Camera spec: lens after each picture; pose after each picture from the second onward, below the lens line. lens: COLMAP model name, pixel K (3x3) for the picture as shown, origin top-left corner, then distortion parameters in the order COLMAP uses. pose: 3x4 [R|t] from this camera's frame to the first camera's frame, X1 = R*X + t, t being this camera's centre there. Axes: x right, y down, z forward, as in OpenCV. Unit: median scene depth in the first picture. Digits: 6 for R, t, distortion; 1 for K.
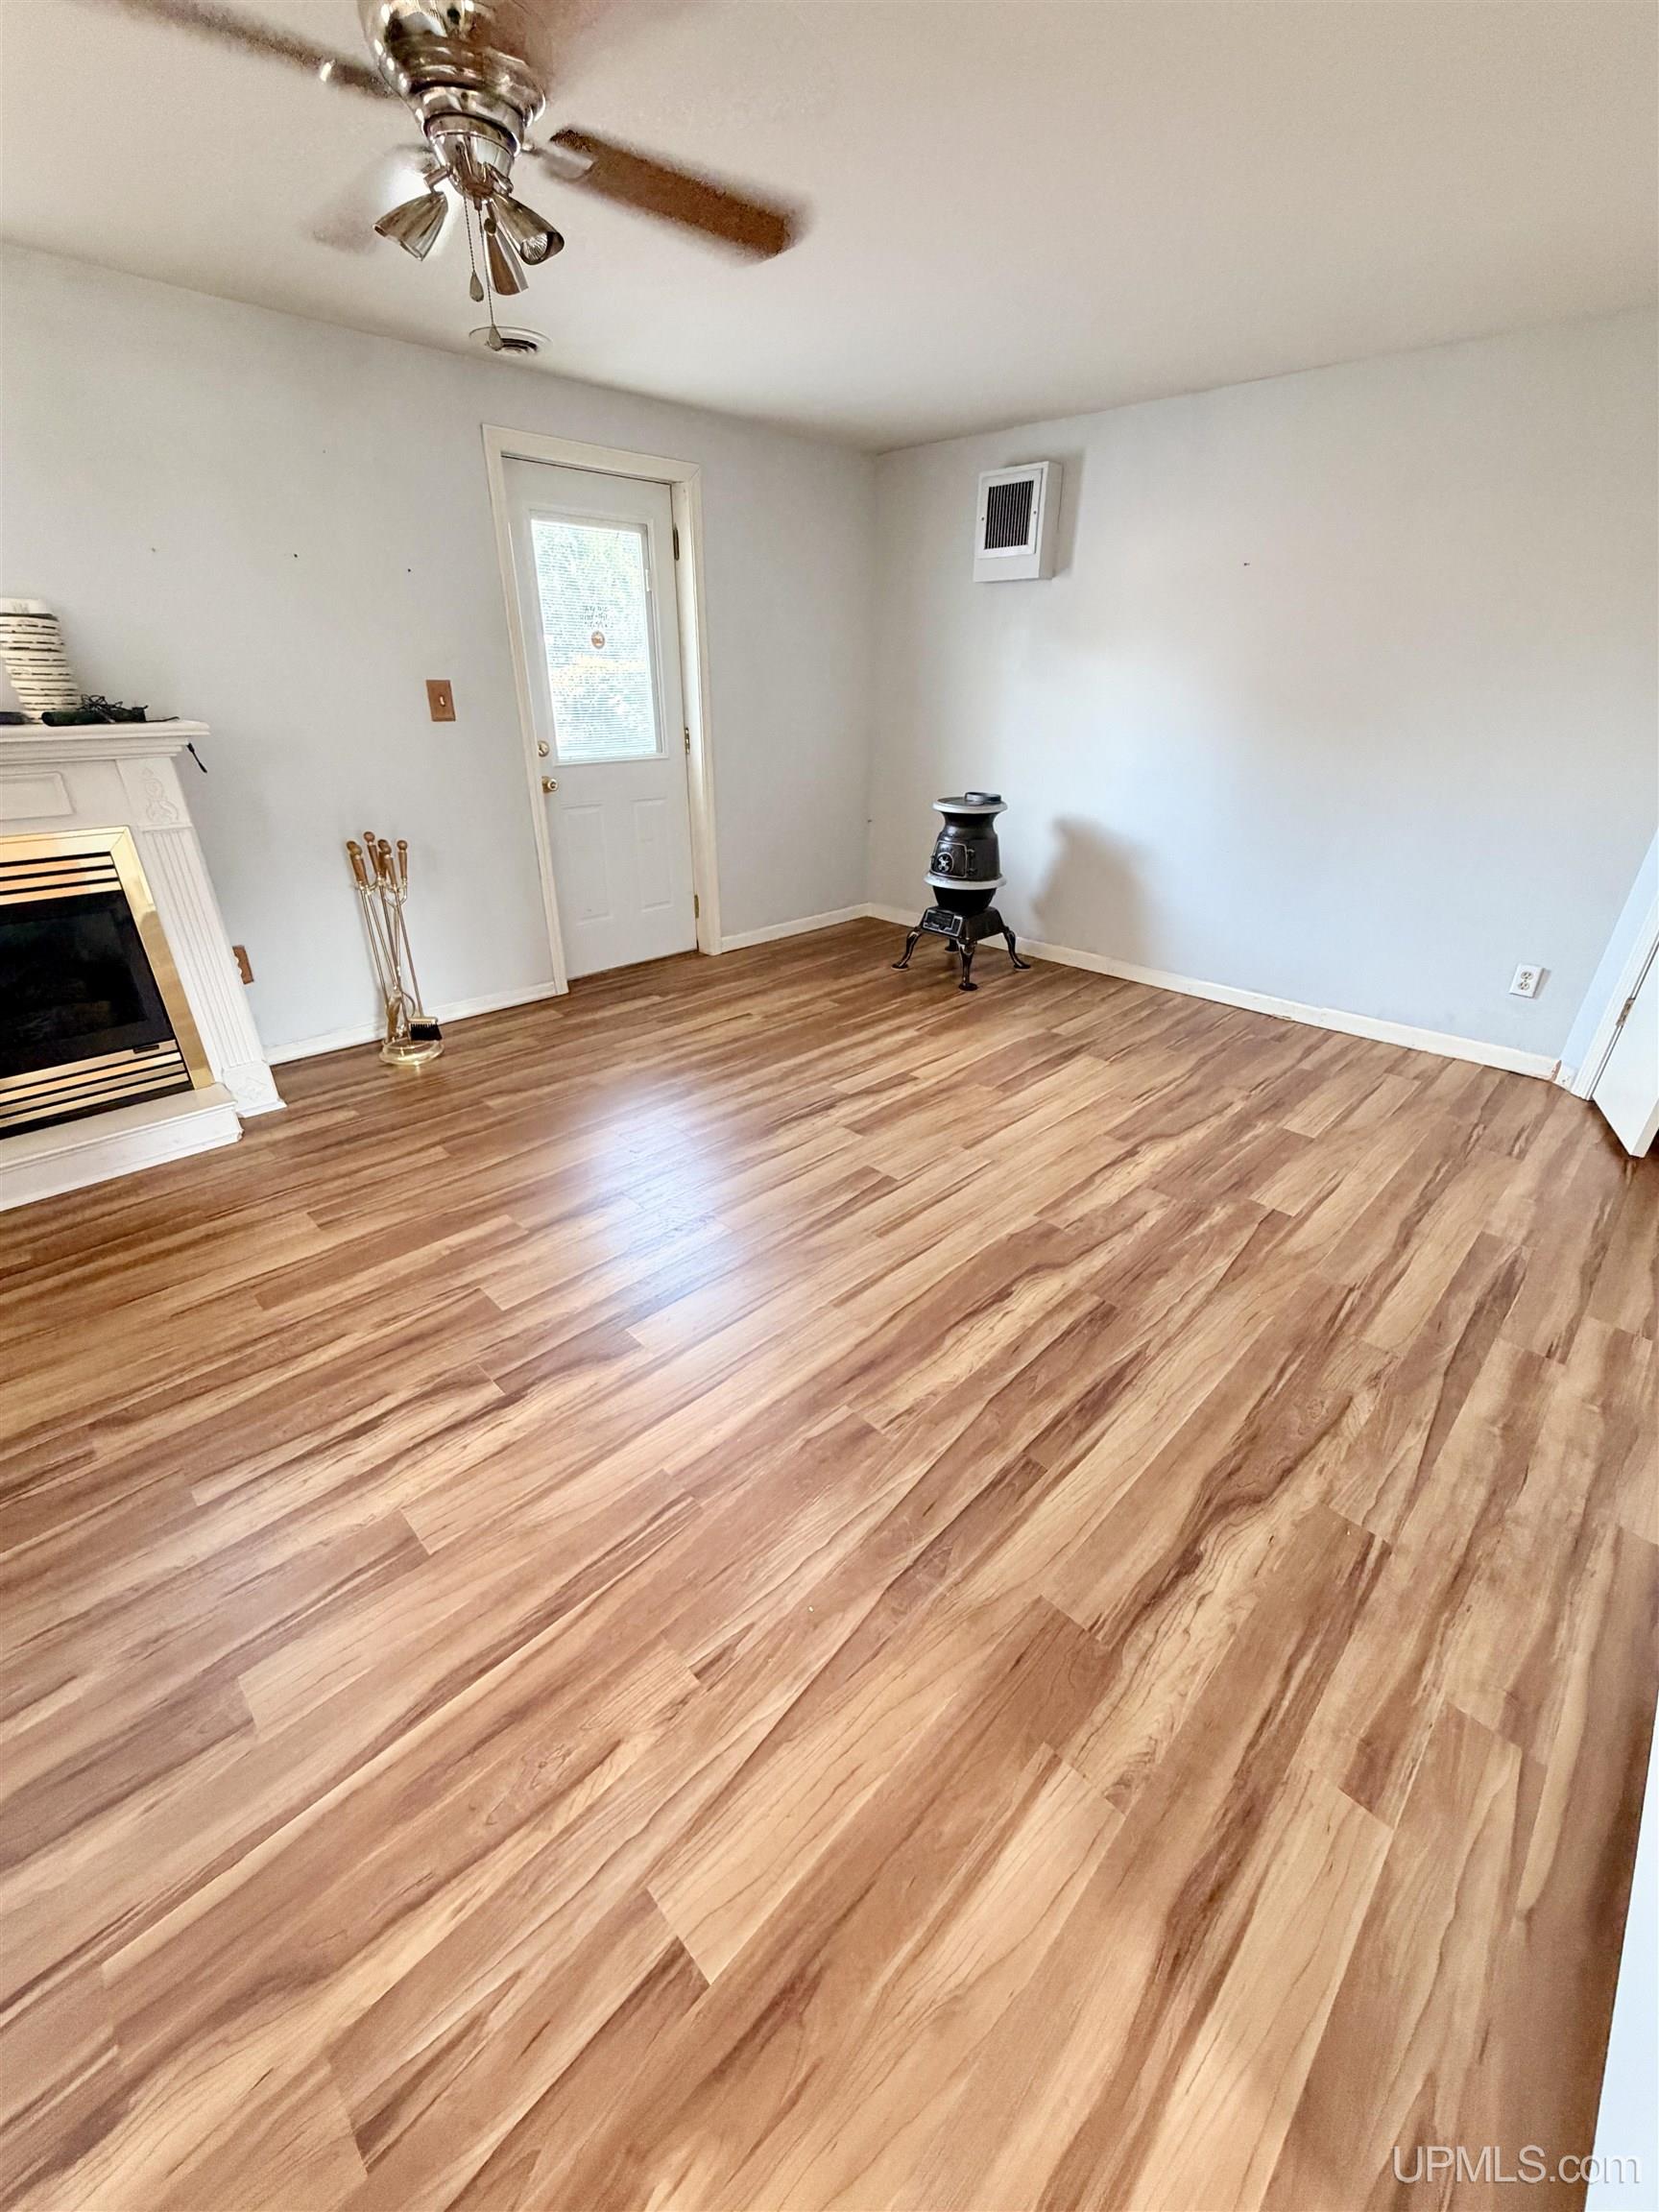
lens RADIAL K [[855.5, 0, 829.5], [0, 855.5, 1106.0], [0, 0, 1]] dist [0.000596, 0.000147]
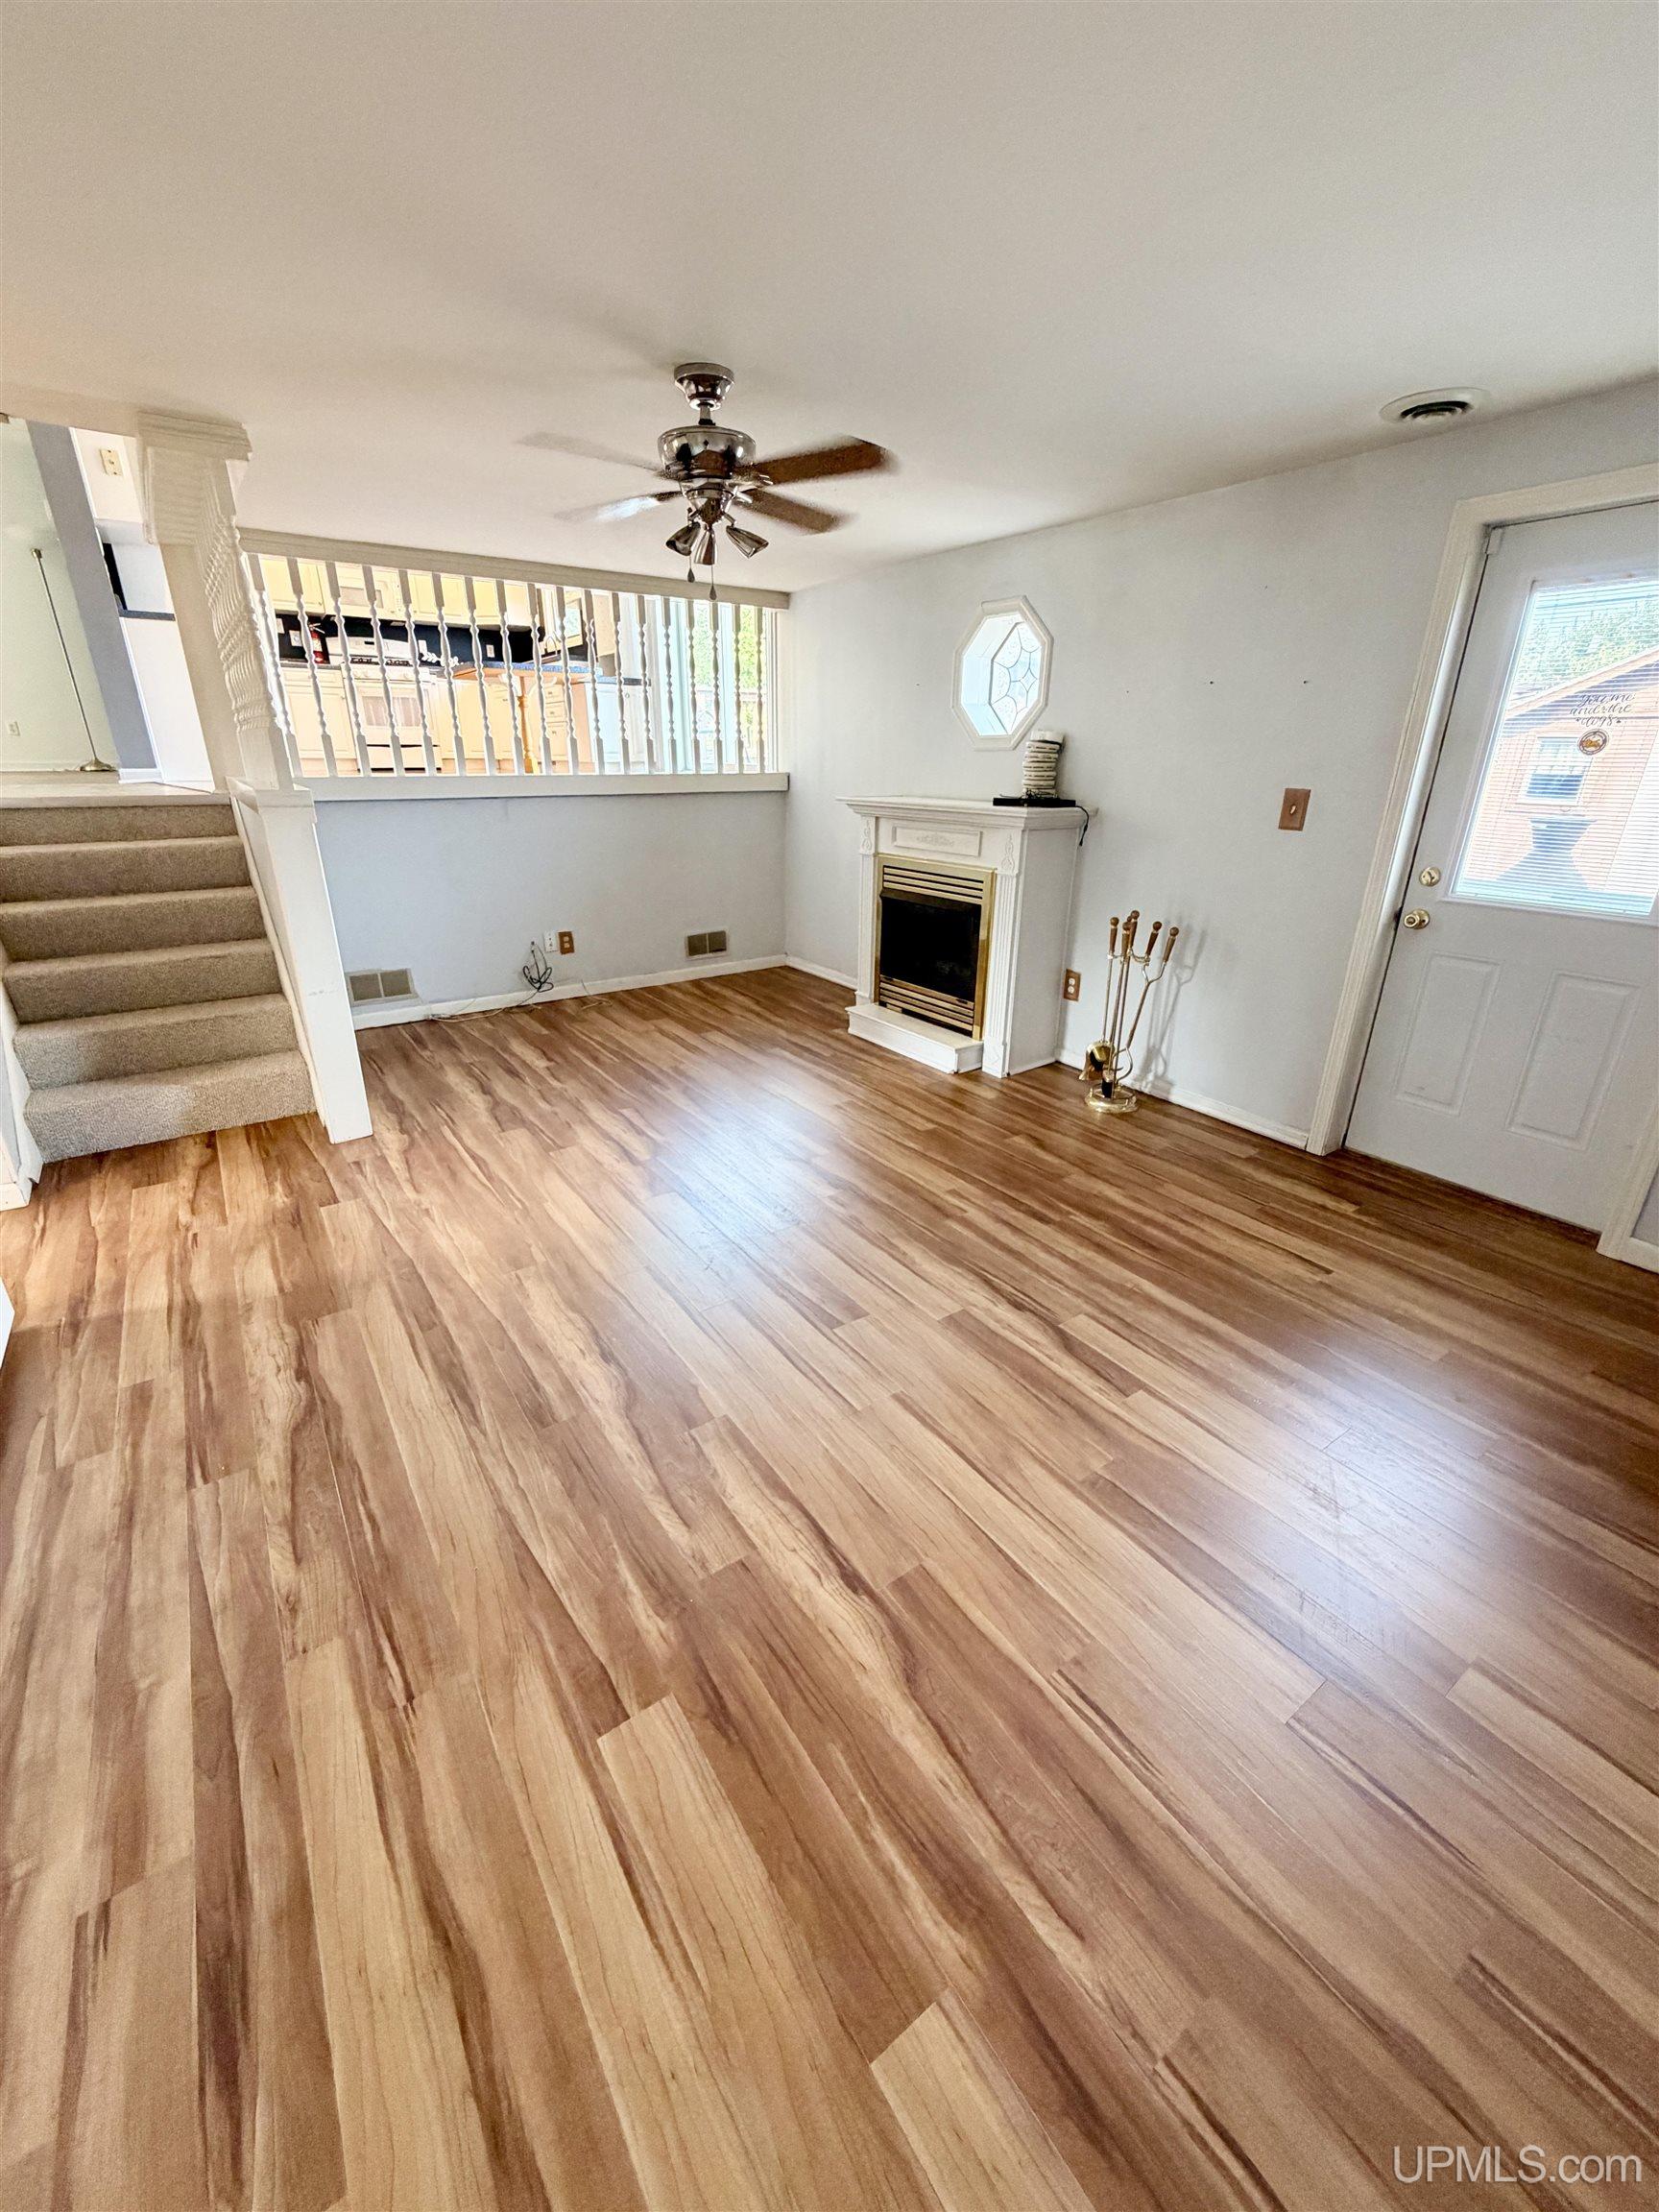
lens RADIAL K [[877.9, 0, 827.6], [0, 877.9, 1103.7], [0, 0, 1]] dist [-0.001605, 0.000149]
pose [[-0.161987, 0.356156, -0.920279, 1.074723], [-0.457678, 0.799106, 0.389821, -0.582520], [0.874237, 0.484338, 0.033560, 1.103394]]
